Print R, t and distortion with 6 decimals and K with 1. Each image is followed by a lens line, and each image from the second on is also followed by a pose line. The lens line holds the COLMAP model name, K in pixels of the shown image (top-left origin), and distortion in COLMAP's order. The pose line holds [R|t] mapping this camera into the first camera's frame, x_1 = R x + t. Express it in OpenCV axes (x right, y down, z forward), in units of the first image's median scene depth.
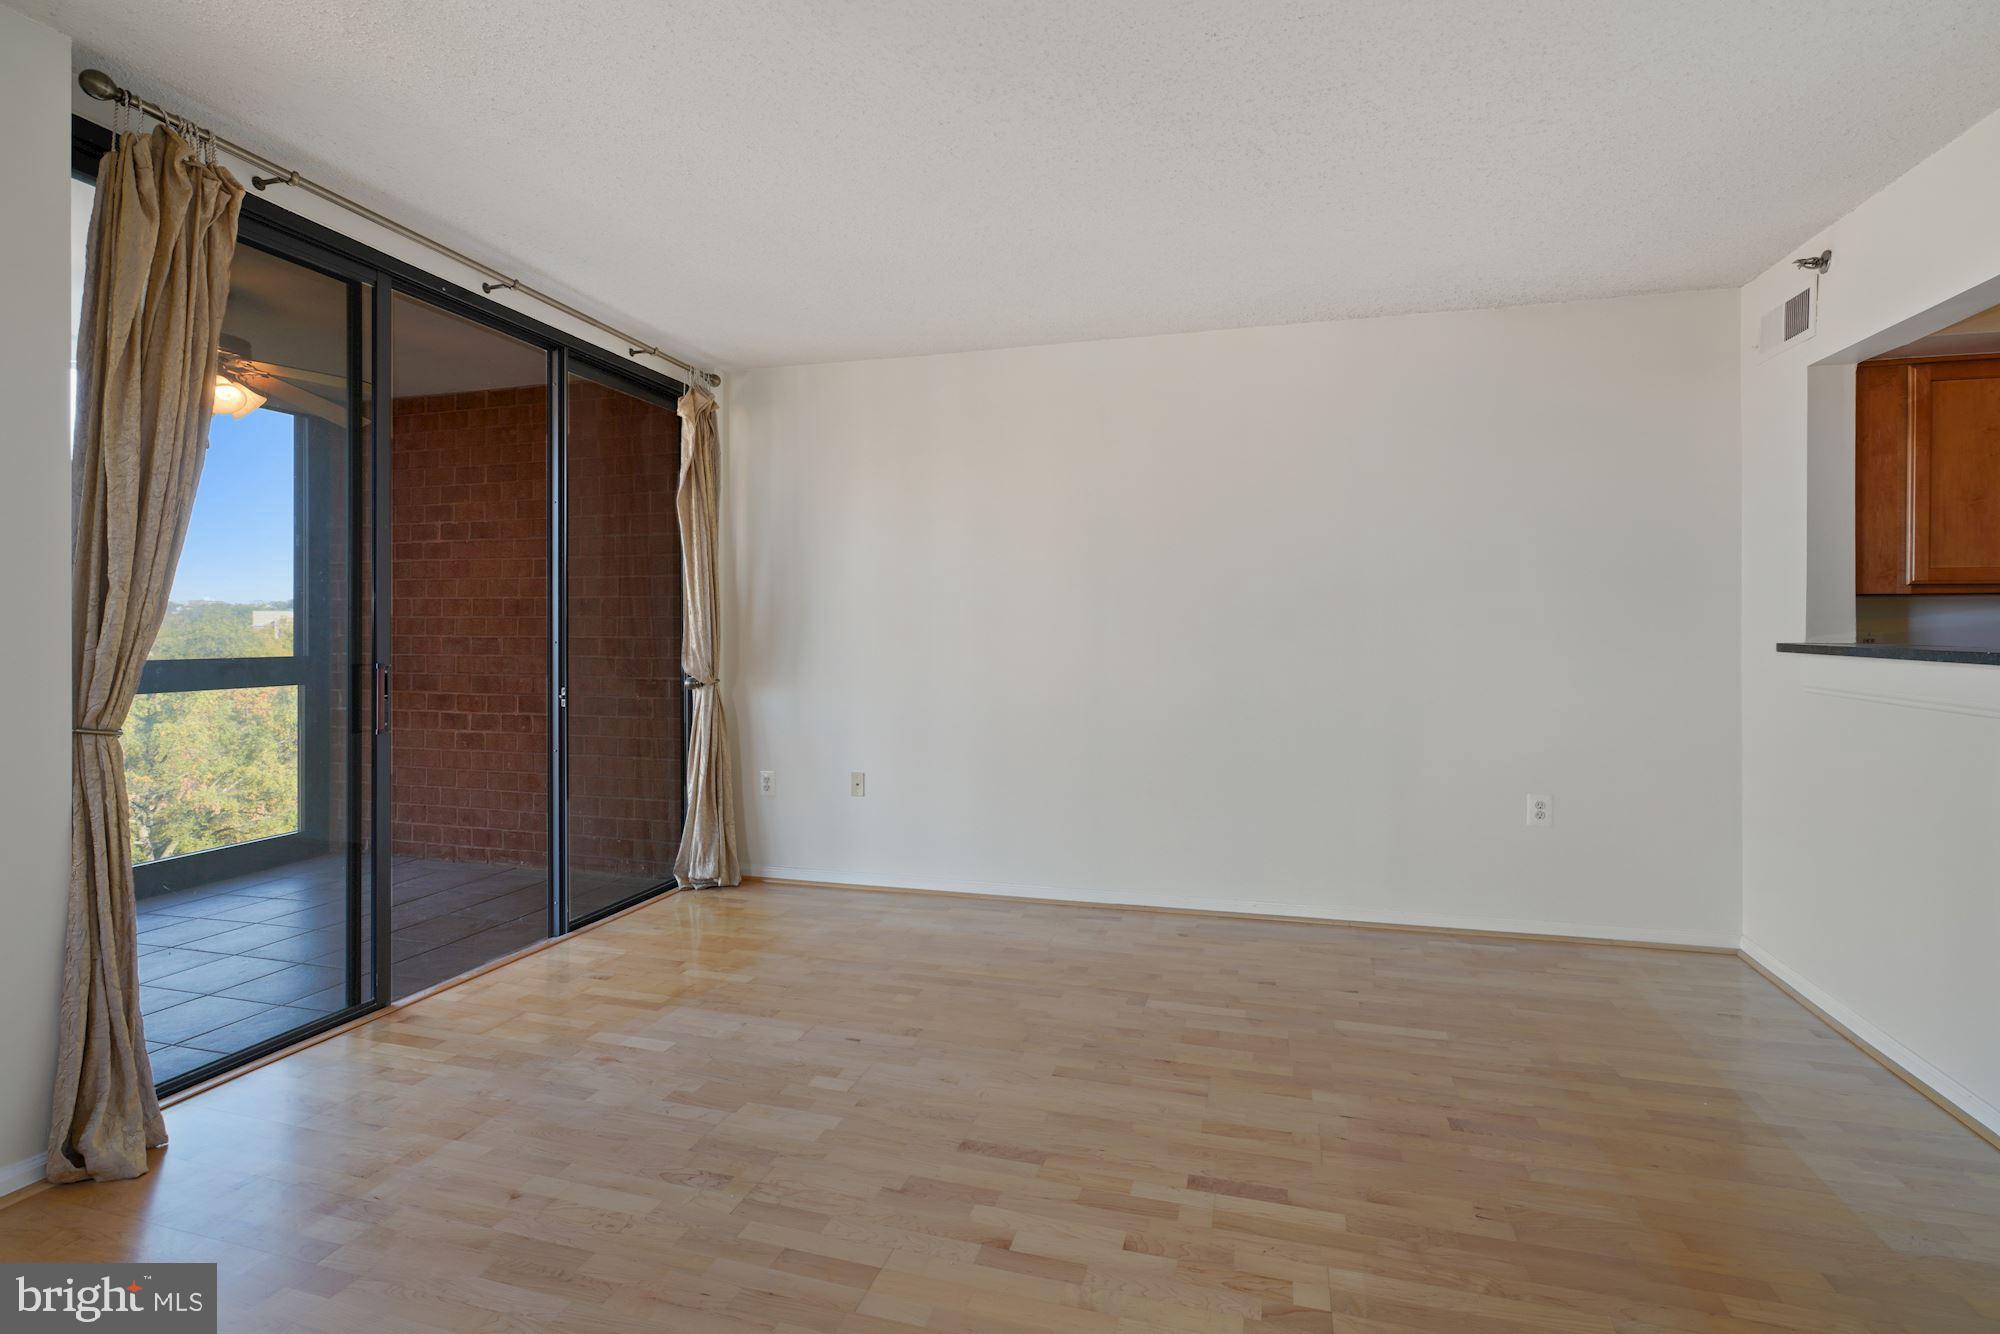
lens RADIAL K [[980.4, 0, 990.5], [0, 980.4, 638.1], [0, 0, 1]] dist [-0.004594, 0.004183]
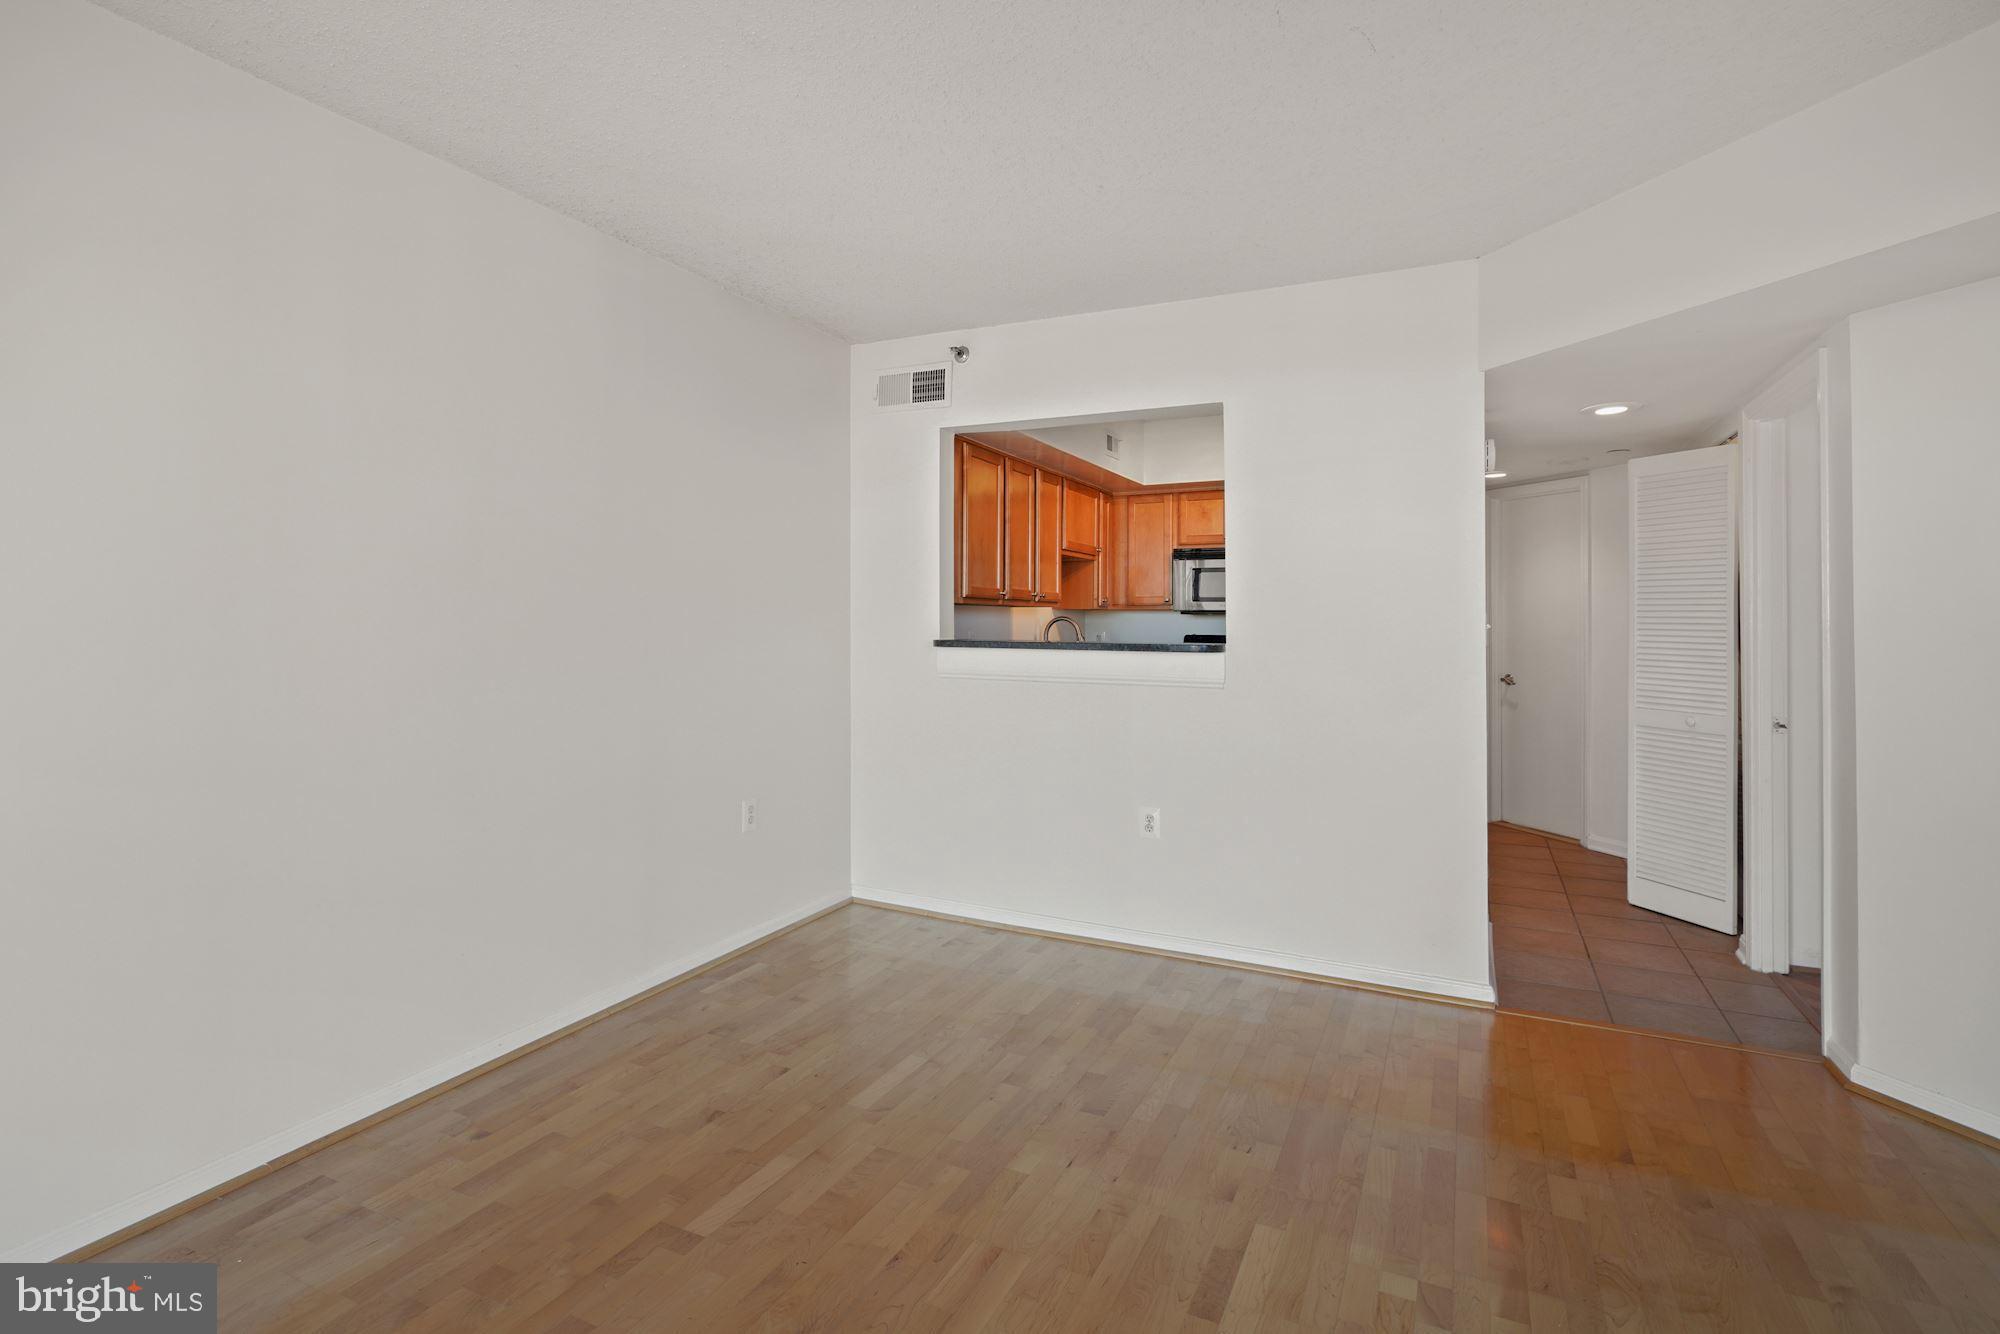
lens RADIAL K [[980.4, 0, 989.0], [0, 980.4, 615.1], [0, 0, 1]] dist [-0.004594, 0.004183]
pose [[0.159864, 0.008480, 0.987103, -0.335303], [0.007815, 0.999921, -0.009855, -0.010740], [-0.987108, 0.009290, 0.159786, 0.552643]]
